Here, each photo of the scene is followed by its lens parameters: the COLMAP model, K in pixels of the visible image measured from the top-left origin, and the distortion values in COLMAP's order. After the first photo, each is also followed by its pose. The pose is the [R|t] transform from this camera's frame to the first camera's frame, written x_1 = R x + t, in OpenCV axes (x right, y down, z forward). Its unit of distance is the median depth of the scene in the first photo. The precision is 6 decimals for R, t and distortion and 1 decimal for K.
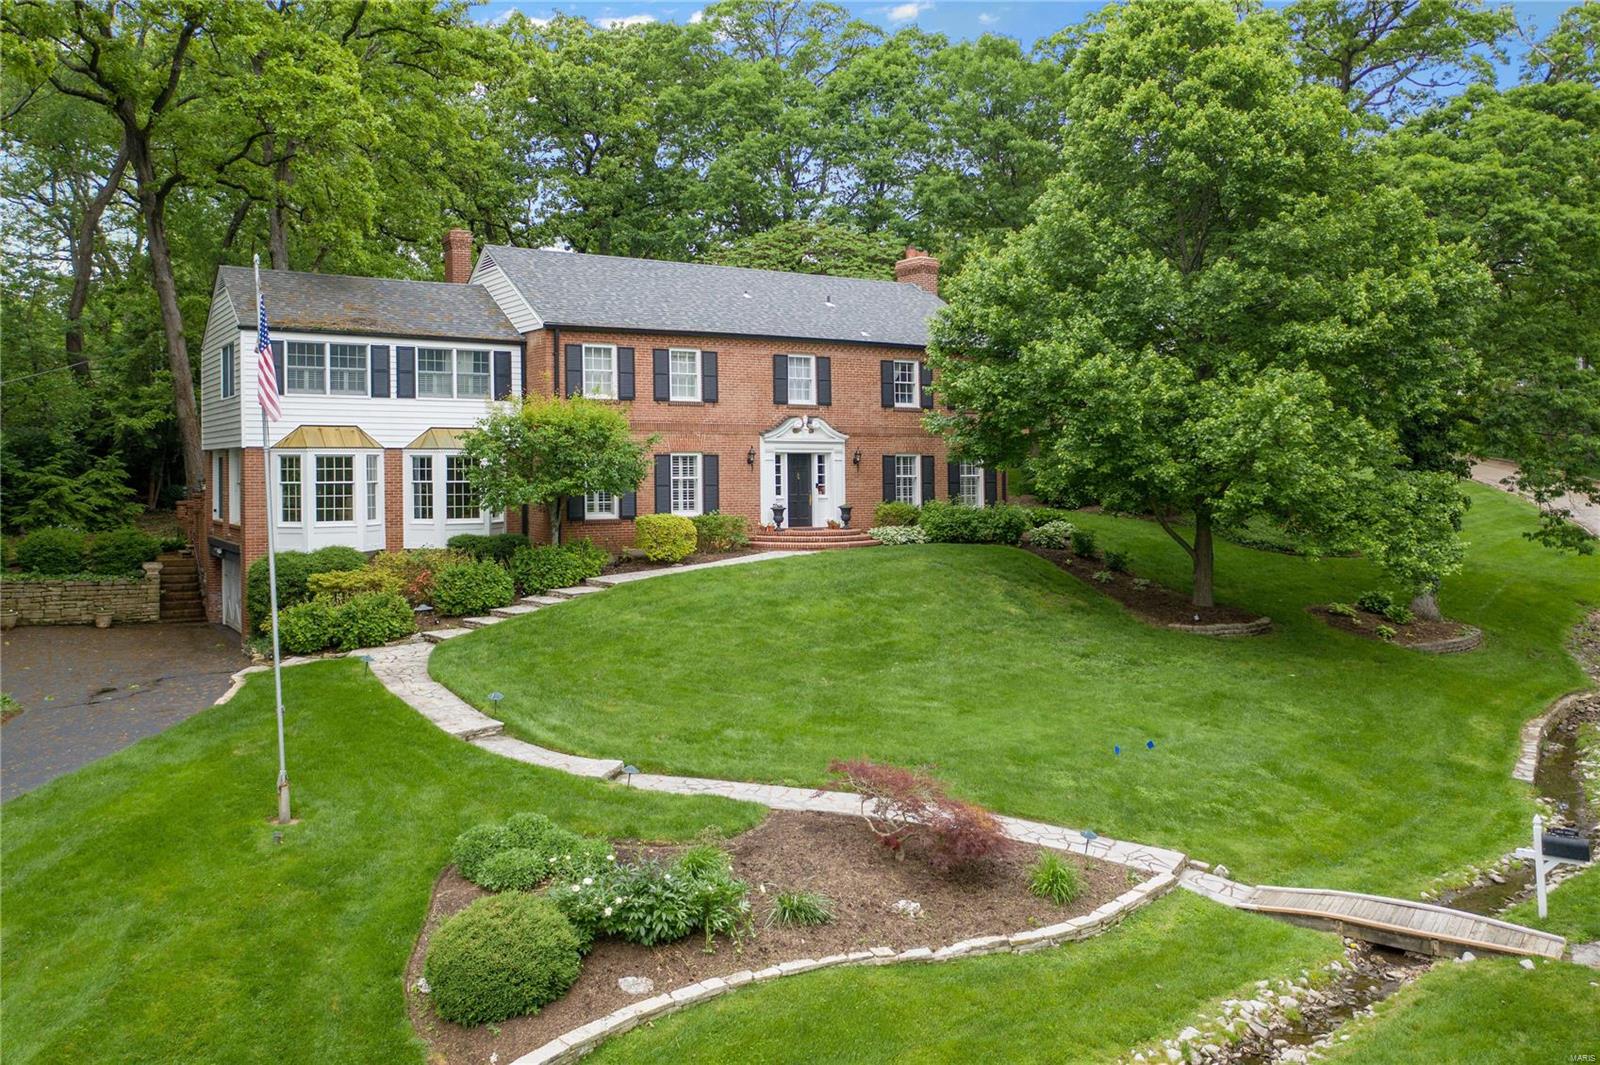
lens RADIAL K [[1368.0, 0, 829.8], [0, 1368.0, 528.7], [0, 0, 1]] dist [-0.011054, -0.000696]
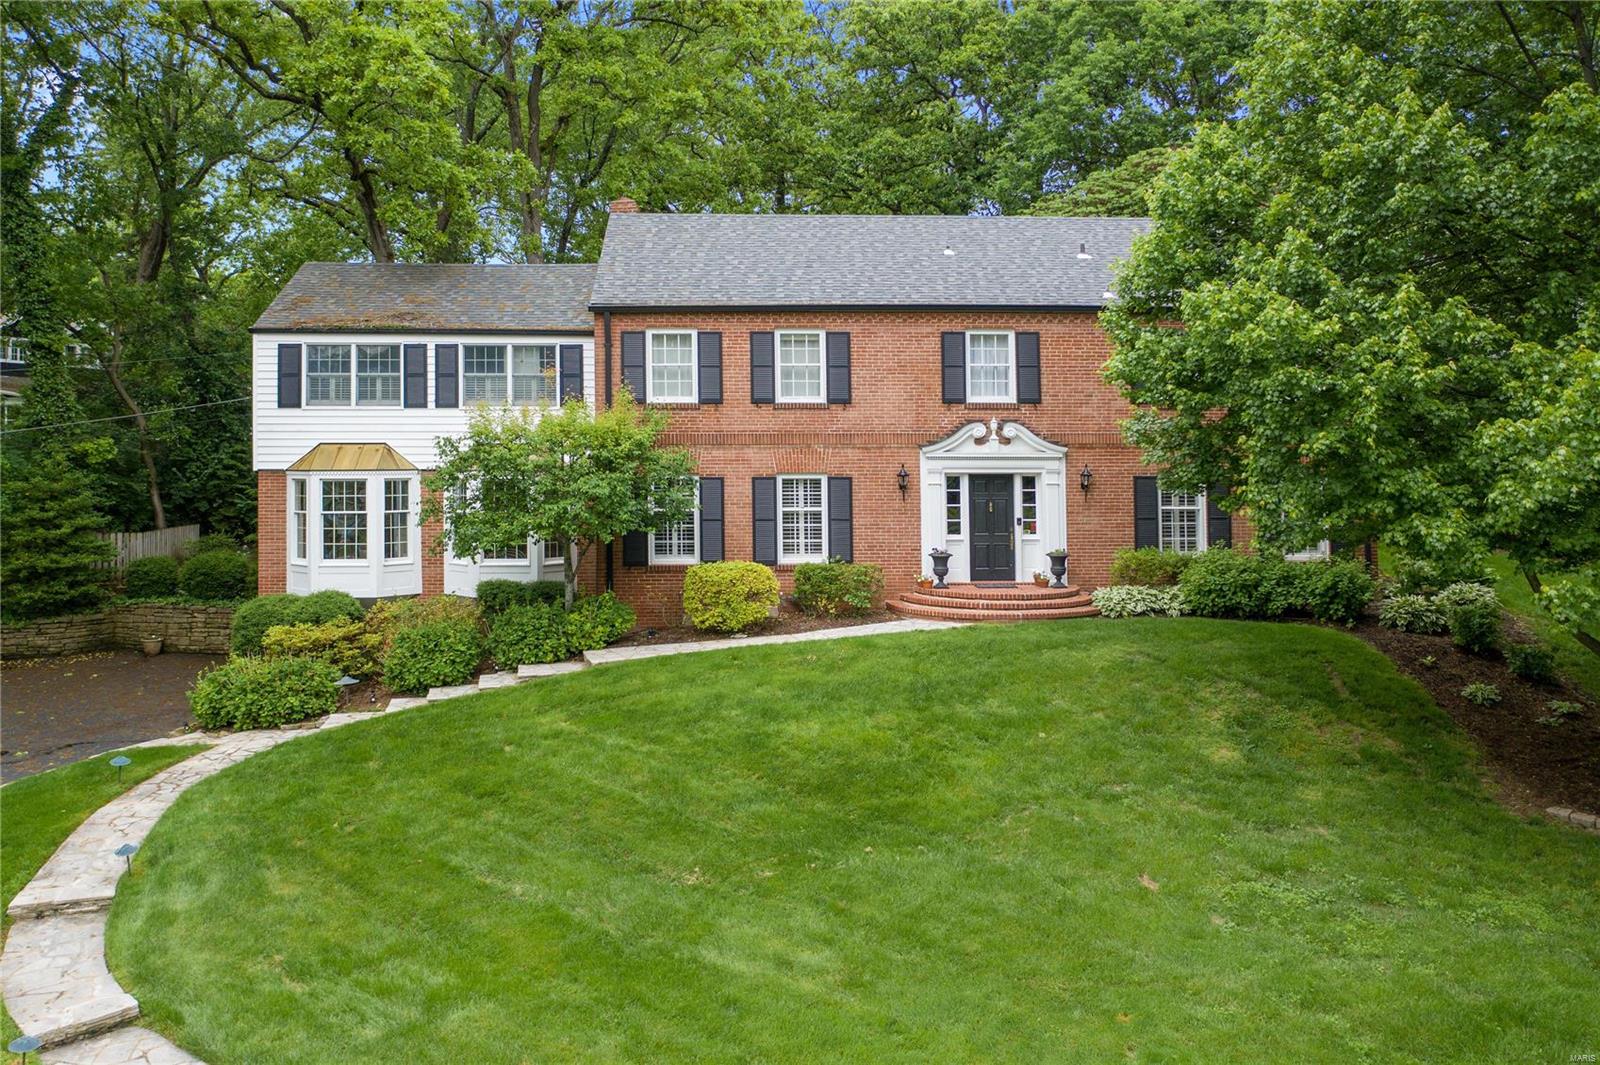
lens RADIAL K [[1365.2, 0, 750.3], [0, 1365.2, 482.4], [0, 0, 1]] dist [-0.012946, -0.016387]
pose [[0.855890, 0.007789, -0.517099, 0.248939], [-0.023416, 0.999445, -0.023702, -0.034764], [0.516627, 0.032395, 0.855597, 0.384774]]
